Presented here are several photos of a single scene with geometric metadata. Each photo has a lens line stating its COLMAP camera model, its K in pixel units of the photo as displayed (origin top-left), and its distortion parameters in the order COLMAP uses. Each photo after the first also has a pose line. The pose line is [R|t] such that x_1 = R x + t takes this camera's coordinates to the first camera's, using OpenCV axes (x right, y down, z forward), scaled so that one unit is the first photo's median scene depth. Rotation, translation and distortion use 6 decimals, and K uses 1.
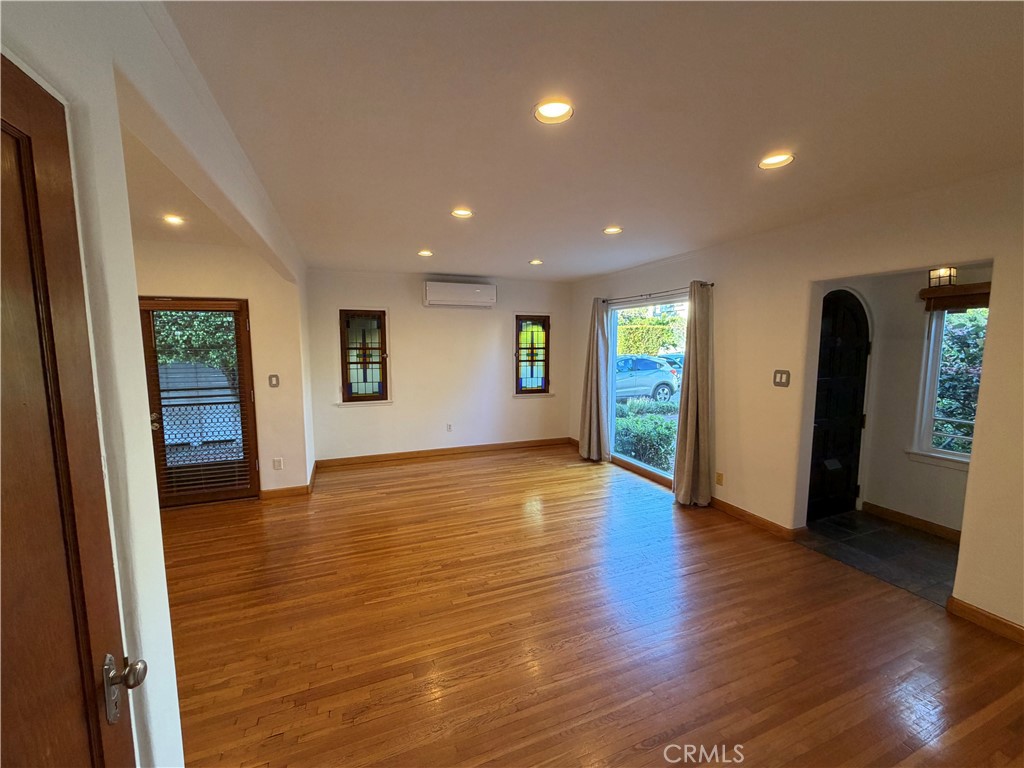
lens RADIAL K [[413.5, 0, 510.7], [0, 413.5, 382.4], [0, 0, 1]] dist [-0.002540, 0.000801]
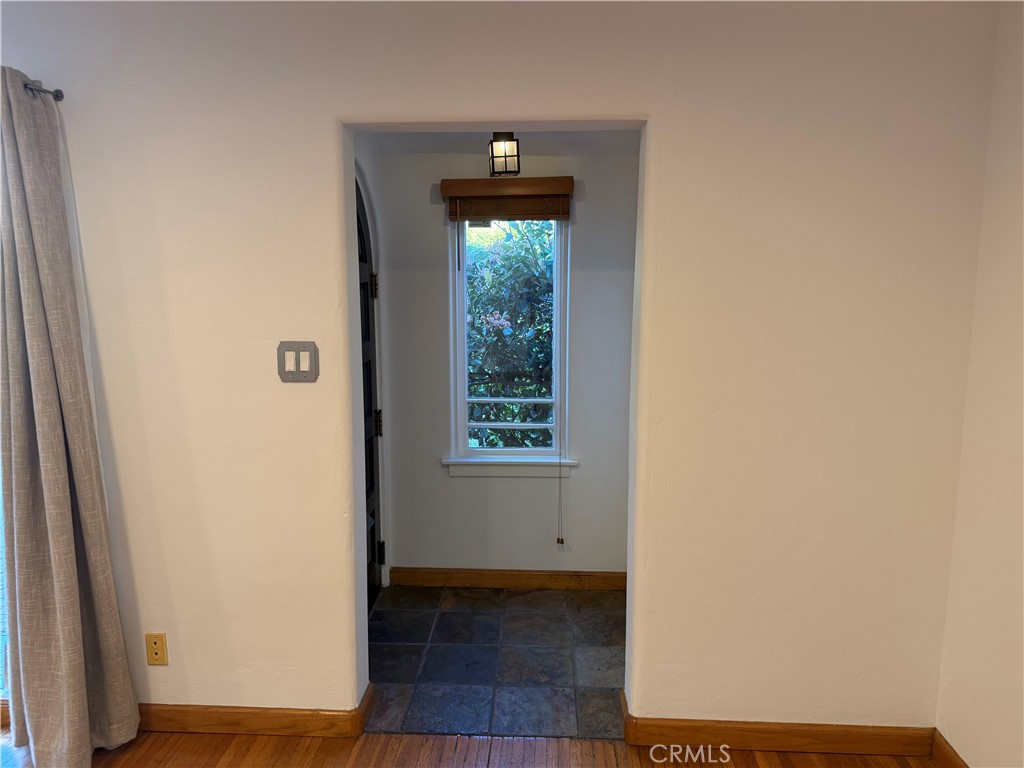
lens RADIAL K [[726.6, 0, 507.3], [0, 726.6, 379.5], [0, 0, 1]] dist [0.055246, -0.057247]
pose [[0.429171, -0.124335, 0.894625, 0.082004], [0.086767, 0.991575, 0.096184, -0.033844], [-0.899046, 0.036344, 0.436343, 0.395207]]
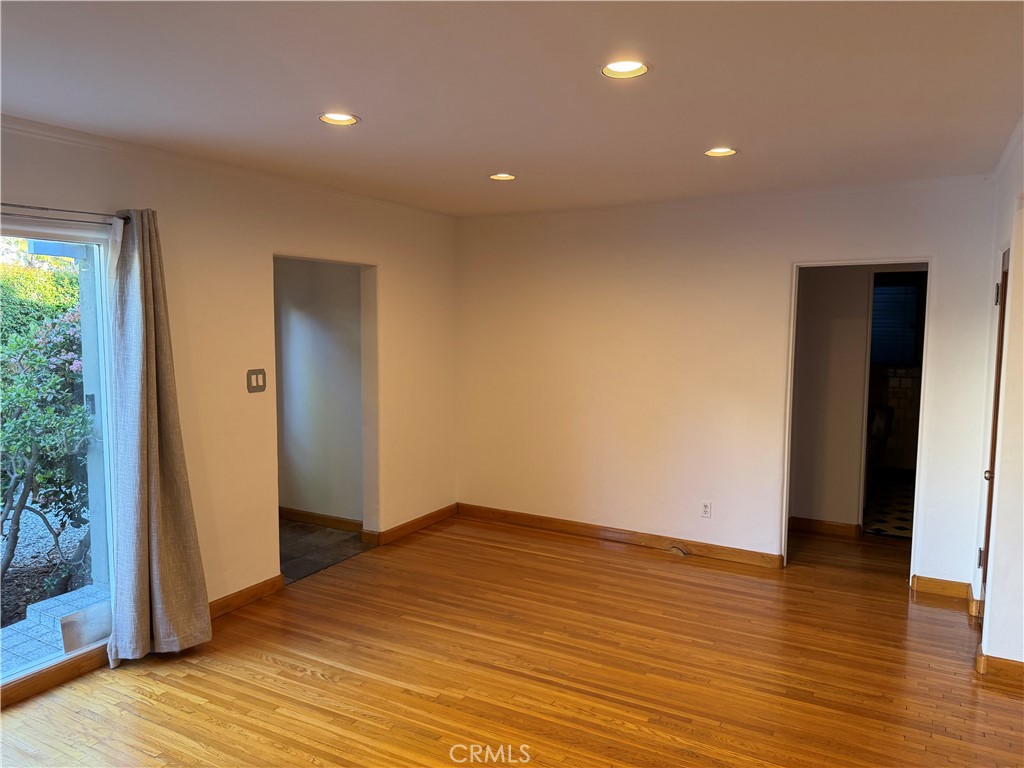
lens RADIAL K [[726.6, 0, 512.3], [0, 726.6, 384.9], [0, 0, 1]] dist [0.055246, -0.057247]
pose [[-0.636915, -0.070031, 0.767747, -0.473213], [0.063867, 0.987649, 0.143073, -0.121836], [-0.768284, 0.140159, -0.624576, 1.132328]]
